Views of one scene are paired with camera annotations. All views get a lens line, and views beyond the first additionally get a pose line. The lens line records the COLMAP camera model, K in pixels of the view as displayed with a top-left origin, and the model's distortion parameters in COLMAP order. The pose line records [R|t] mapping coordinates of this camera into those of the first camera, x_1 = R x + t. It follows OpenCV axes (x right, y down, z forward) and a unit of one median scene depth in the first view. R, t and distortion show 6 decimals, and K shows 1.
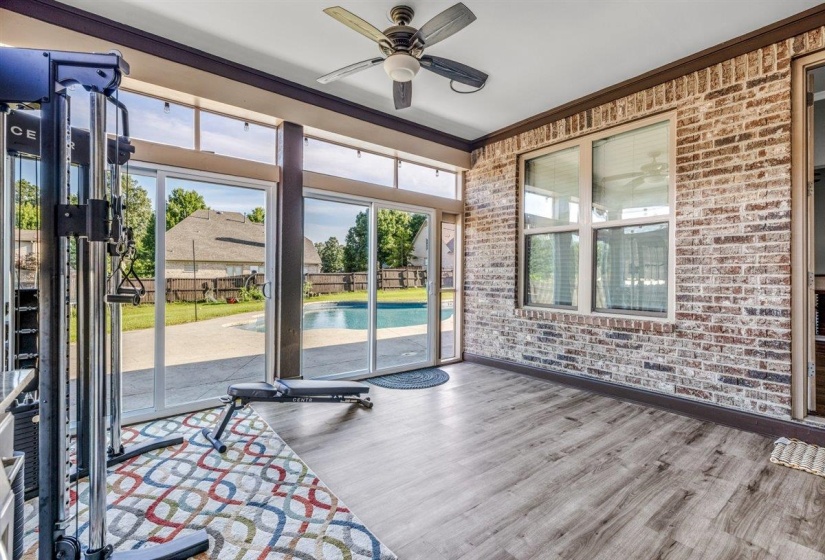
lens RADIAL K [[357.0, 0, 411.7], [0, 357.0, 276.0], [0, 0, 1]] dist [-0.001029, 0.000017]
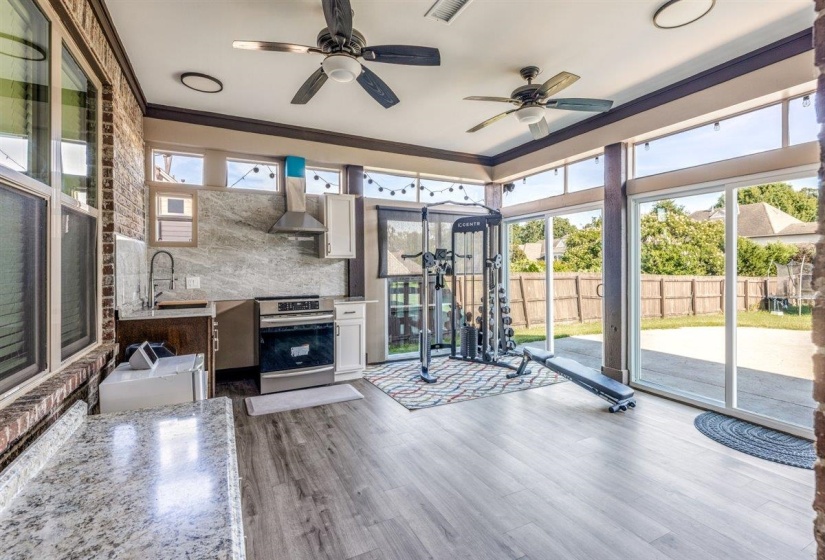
lens RADIAL K [[357.0, 0, 411.7], [0, 357.0, 276.0], [0, 0, 1]] dist [-0.001029, 0.000017]
pose [[-0.157707, 0.020721, -0.987268, 1.545135], [-0.001917, 0.999772, 0.021290, -0.061505], [0.987484, 0.005250, -0.157631, 0.969282]]
